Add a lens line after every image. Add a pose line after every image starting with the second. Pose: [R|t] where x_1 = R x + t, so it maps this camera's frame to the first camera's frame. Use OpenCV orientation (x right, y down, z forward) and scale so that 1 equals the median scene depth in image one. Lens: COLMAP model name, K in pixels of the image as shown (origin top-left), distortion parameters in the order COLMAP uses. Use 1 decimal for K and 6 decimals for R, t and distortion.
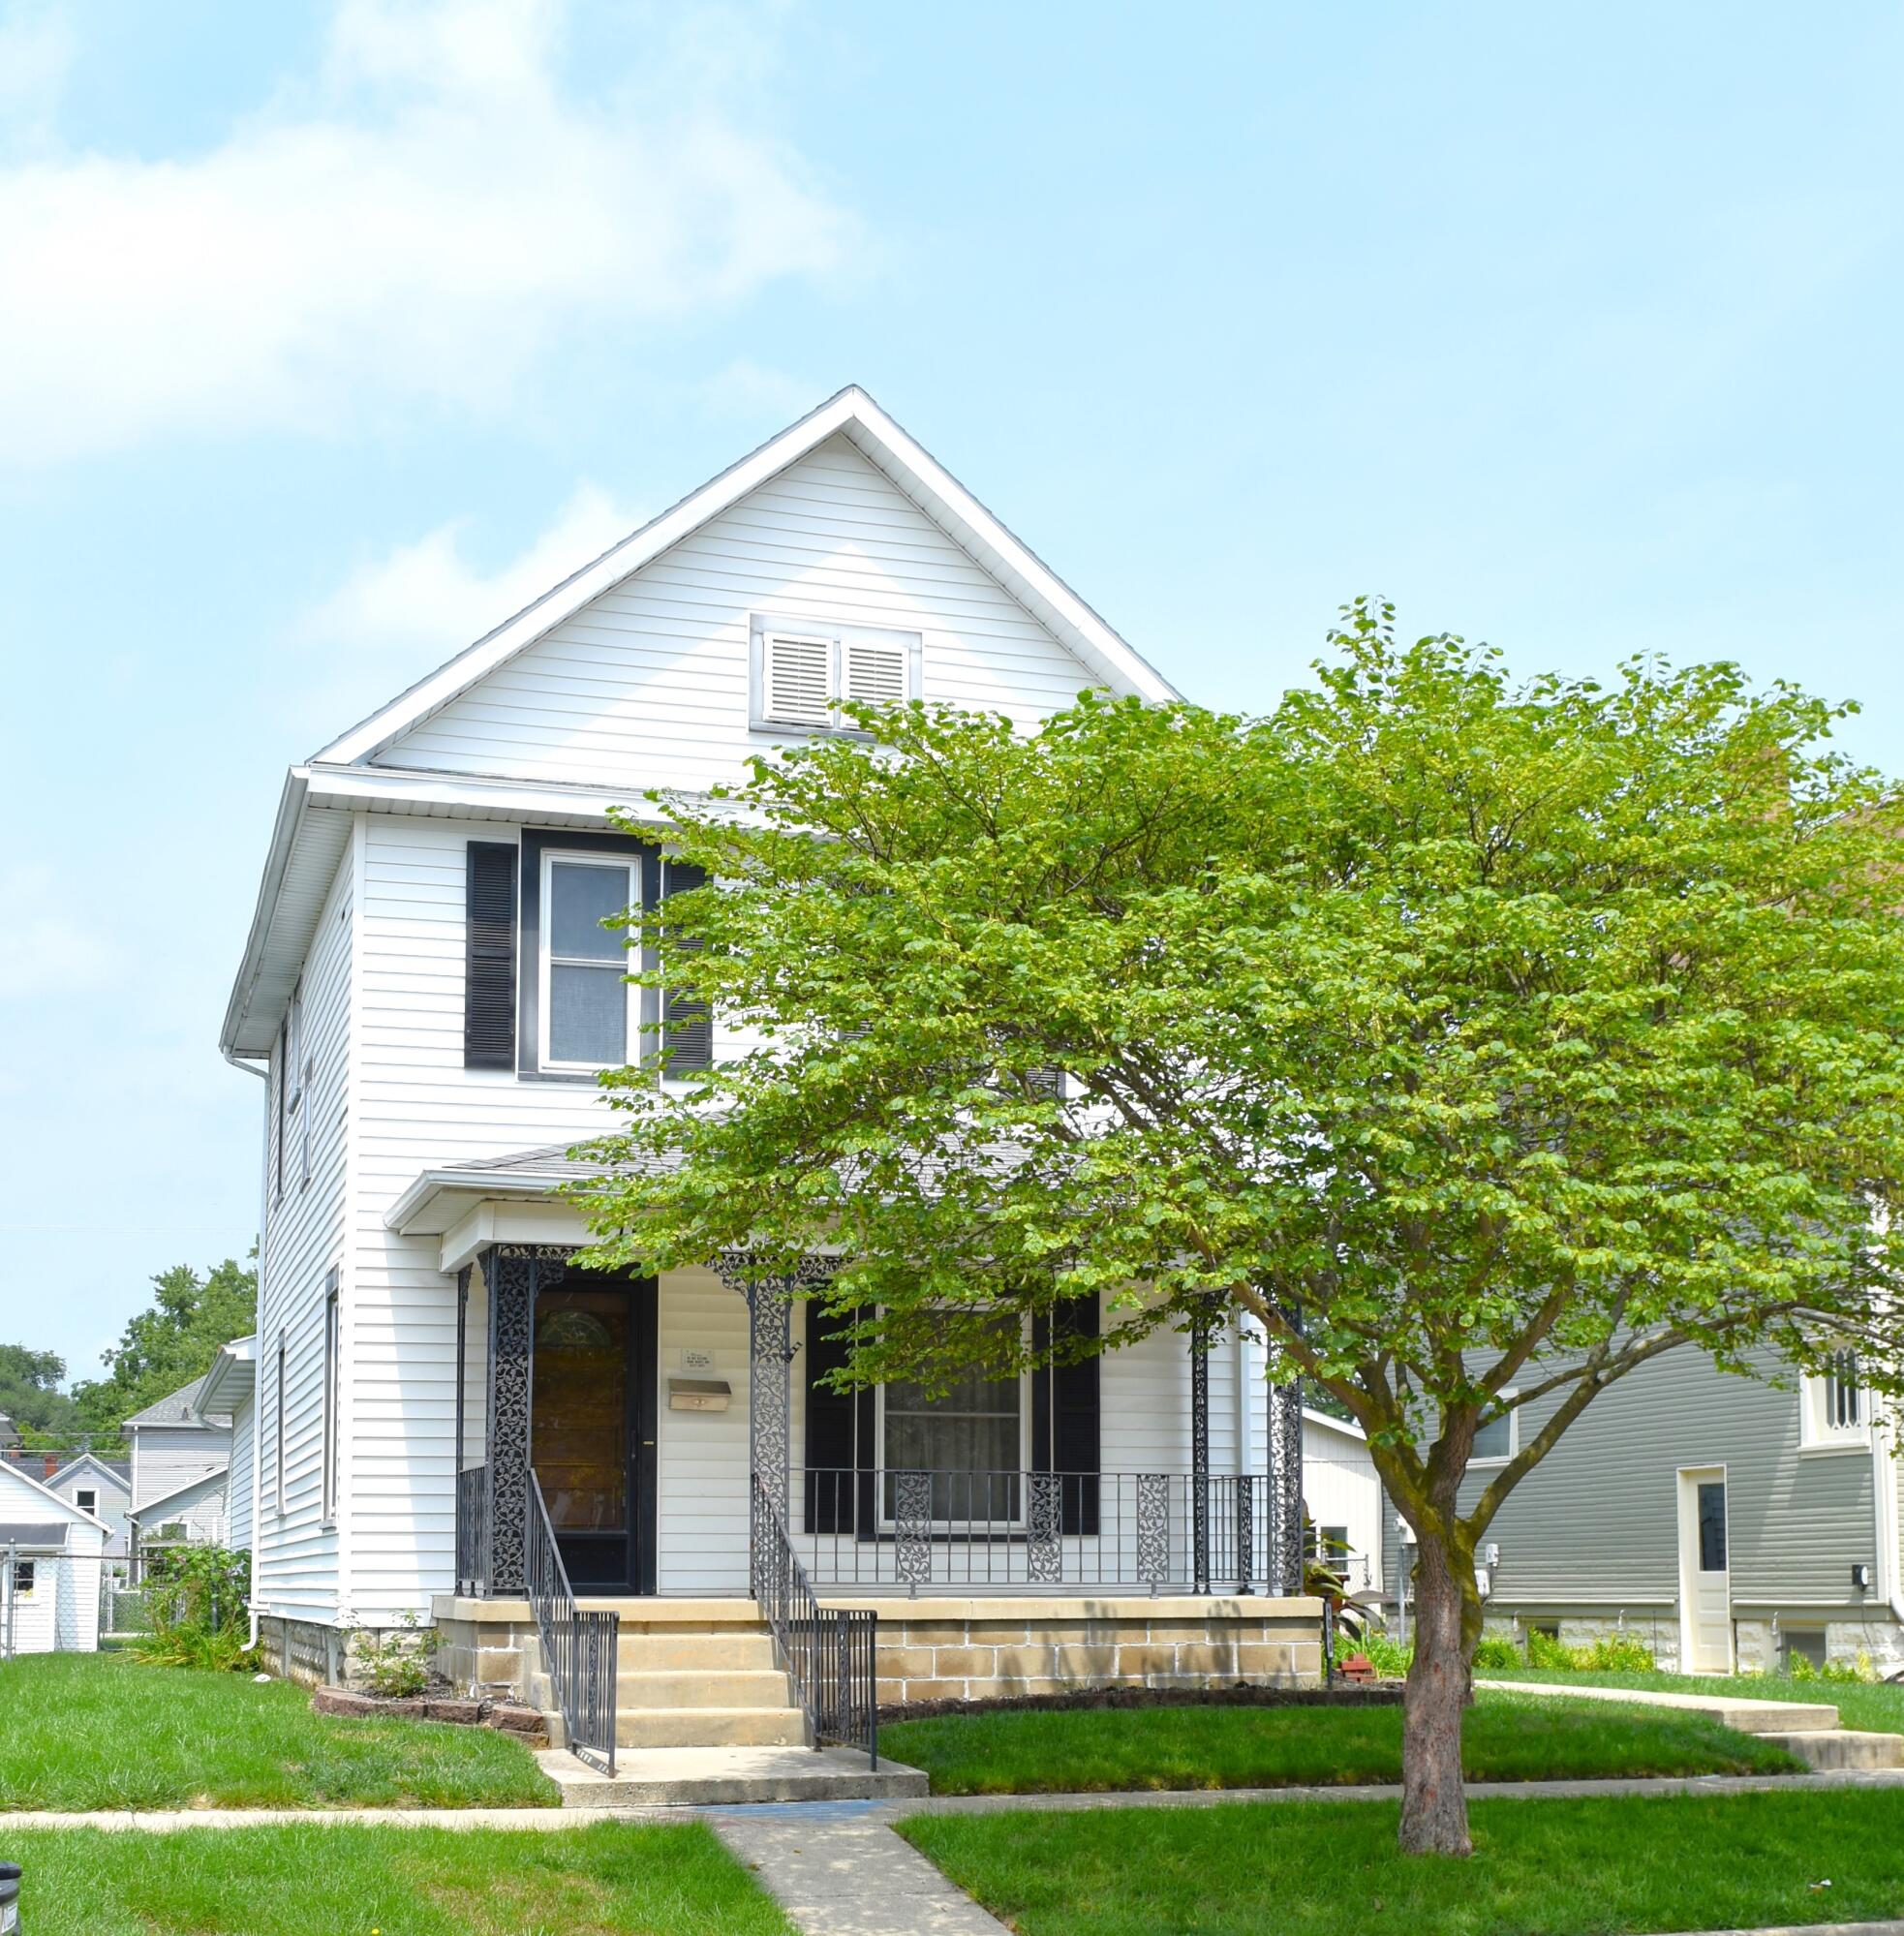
lens RADIAL K [[2737.4, 0, 1046.0], [0, 2737.4, 1341.5], [0, 0, 1]] dist [-0.096344, 0.031003]
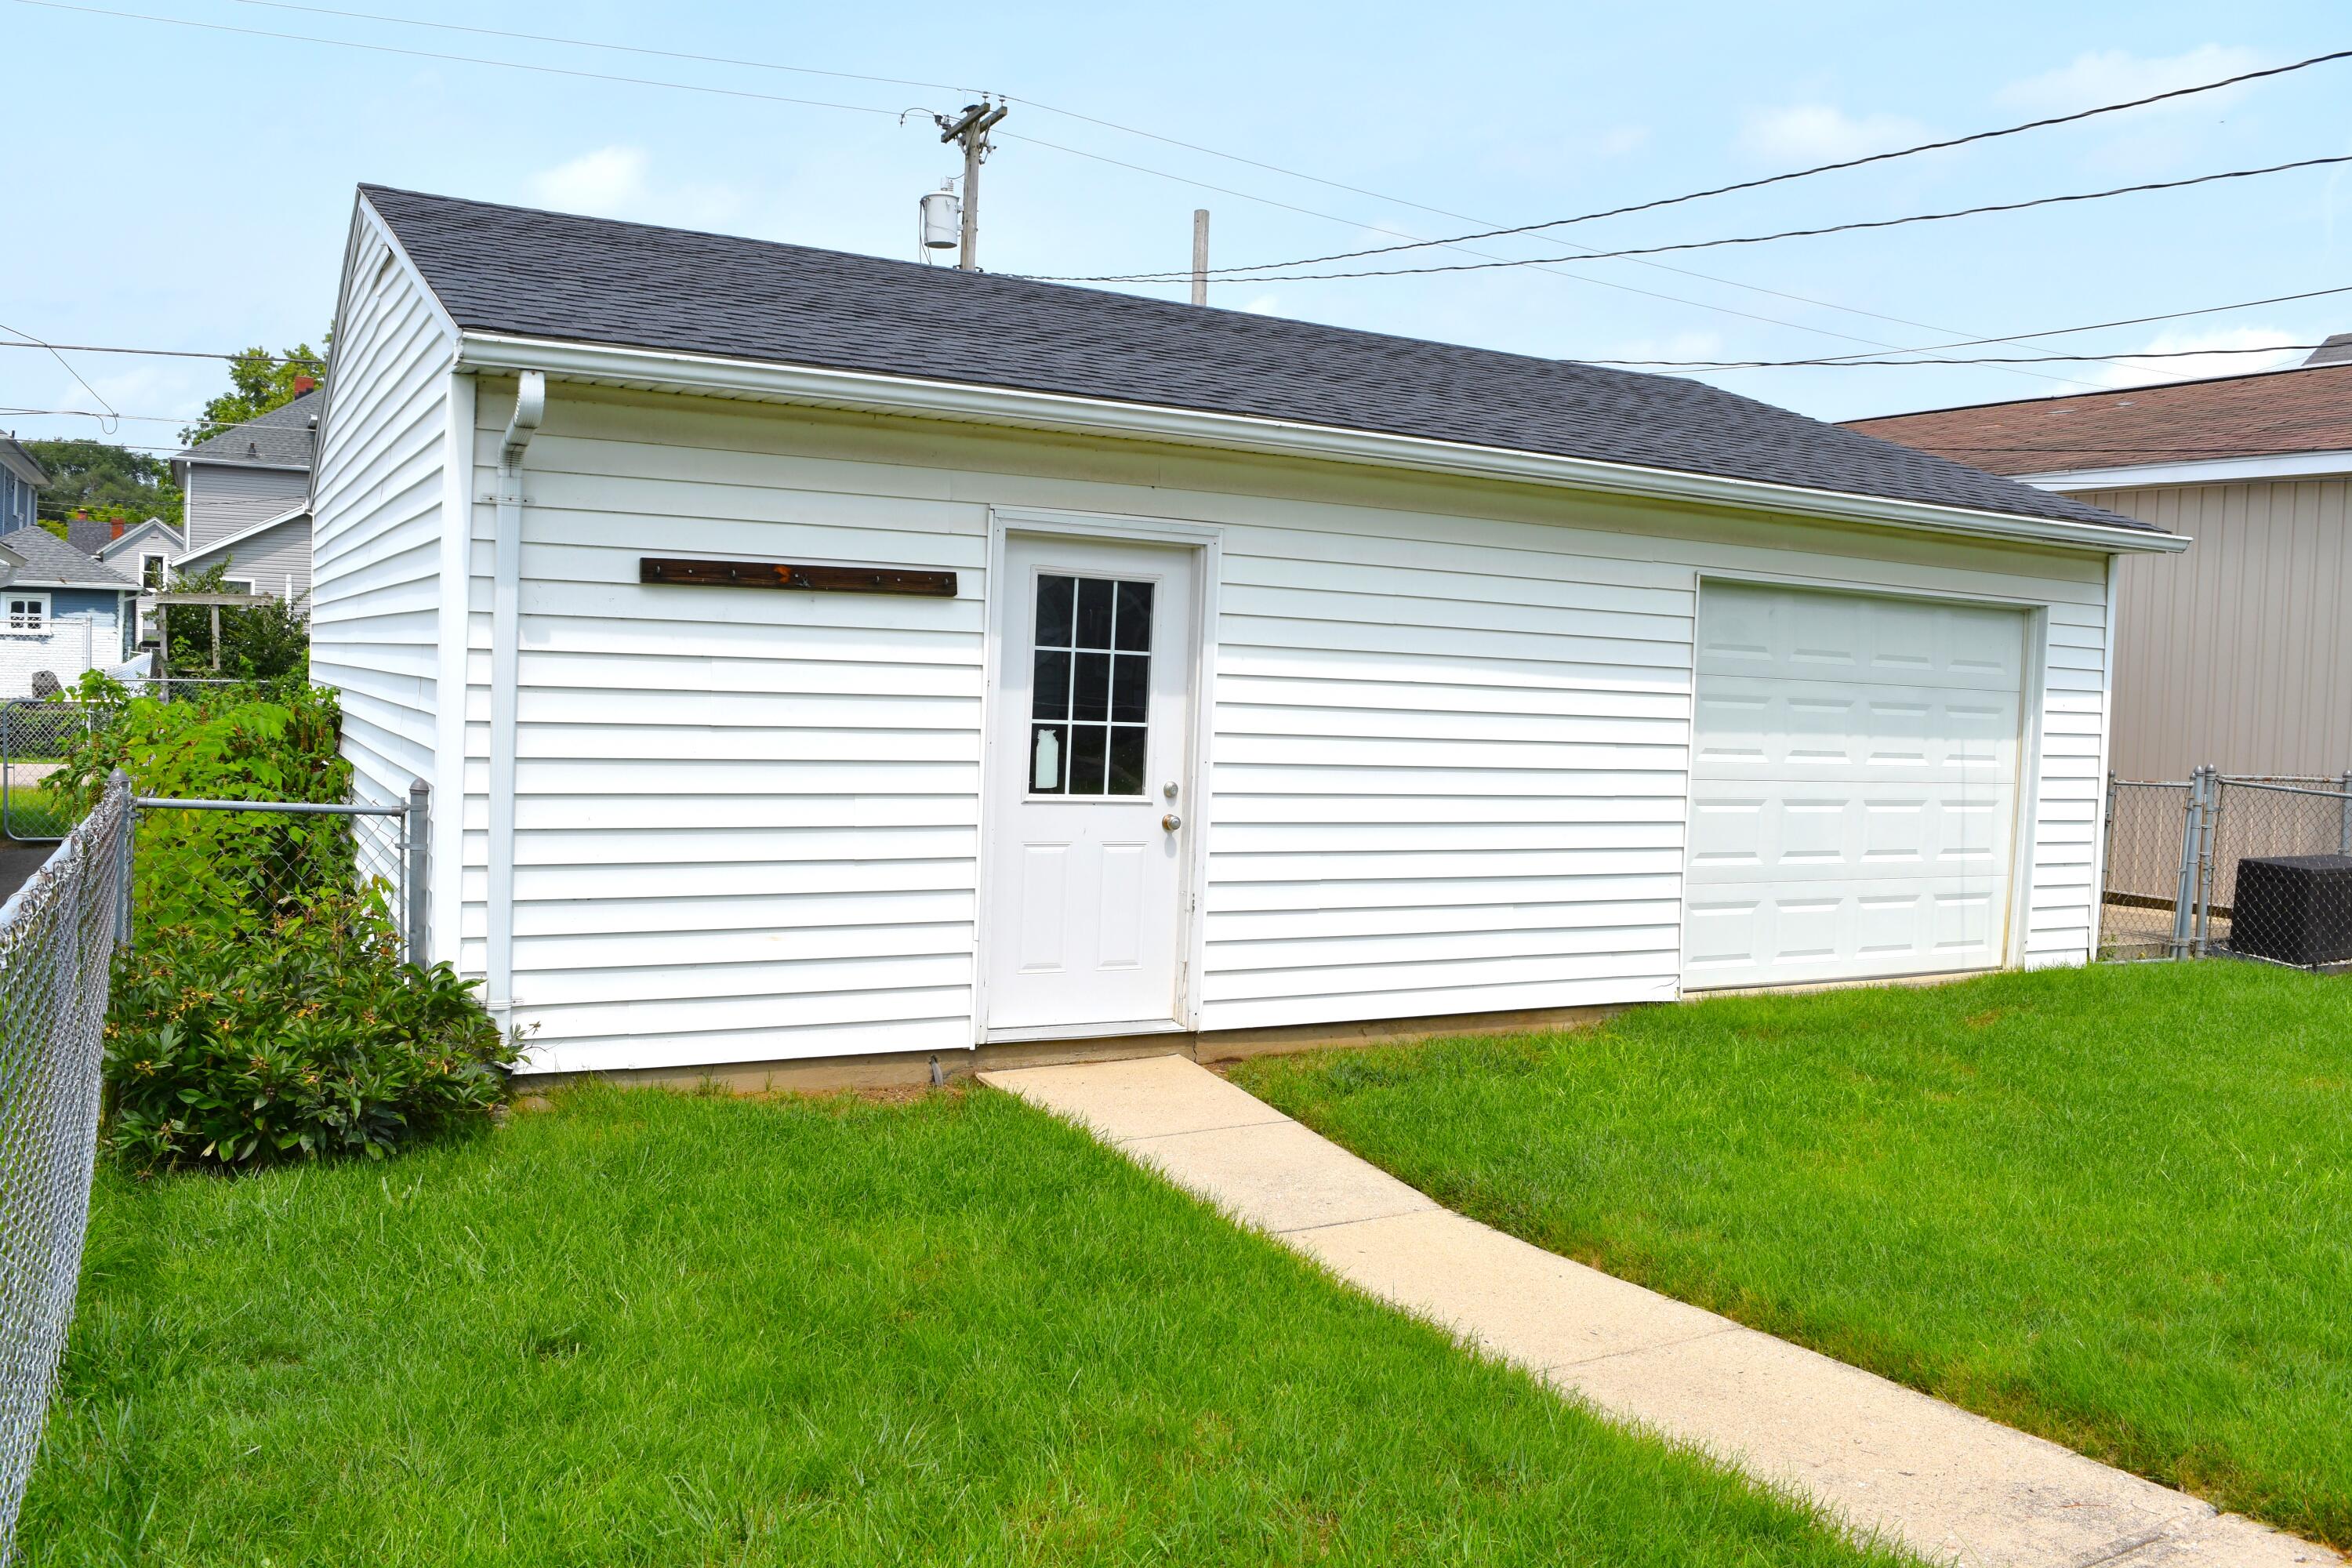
lens RADIAL K [[1828.1, 0, 1176.0], [0, 1828.1, 784.0], [0, 0, 1]] dist [-0.082066, -0.007808]
pose [[0.985929, 0.032472, 0.163980, -0.075568], [-0.056382, 0.988067, 0.143336, 0.019934], [-0.157368, -0.150565, 0.975995, 0.247143]]
